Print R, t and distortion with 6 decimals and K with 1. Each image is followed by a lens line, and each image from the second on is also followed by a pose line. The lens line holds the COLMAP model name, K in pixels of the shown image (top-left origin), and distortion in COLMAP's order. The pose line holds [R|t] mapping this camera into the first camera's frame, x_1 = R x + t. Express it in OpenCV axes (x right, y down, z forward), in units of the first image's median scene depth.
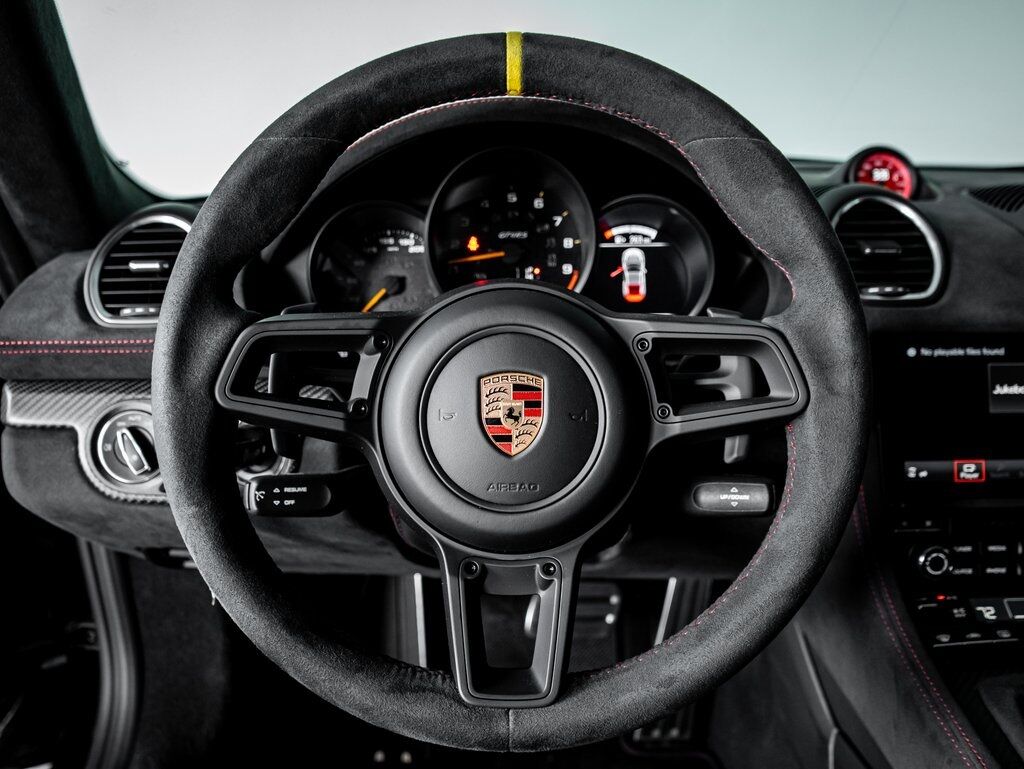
lens RADIAL K [[957.9, 0, 514.7], [0, 957.9, 387.2], [0, 0, 1]] dist [0.001440, -0.001720]
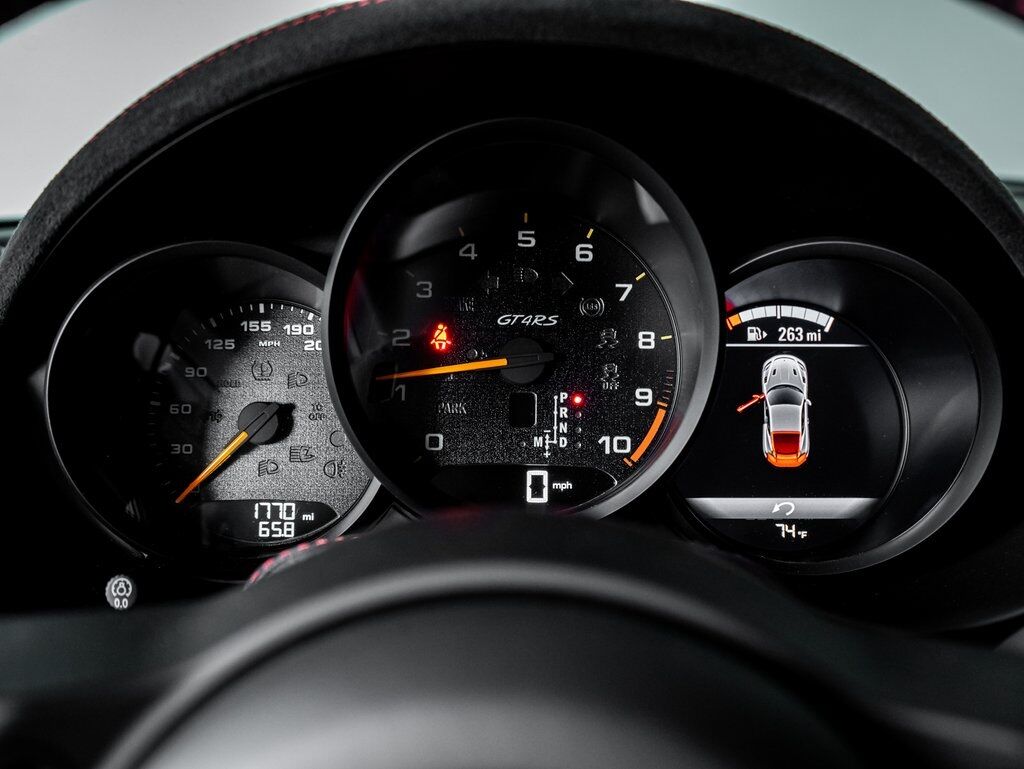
lens RADIAL K [[899.2, 0, 509.5], [0, 899.2, 382.4], [0, 0, 1]] dist [-0.006508, -0.006733]
pose [[0.999335, 0.025270, -0.026291, 0.001731], [-0.025934, 0.999345, -0.025235, -0.117375], [0.025636, 0.025900, 0.999336, 0.565751]]
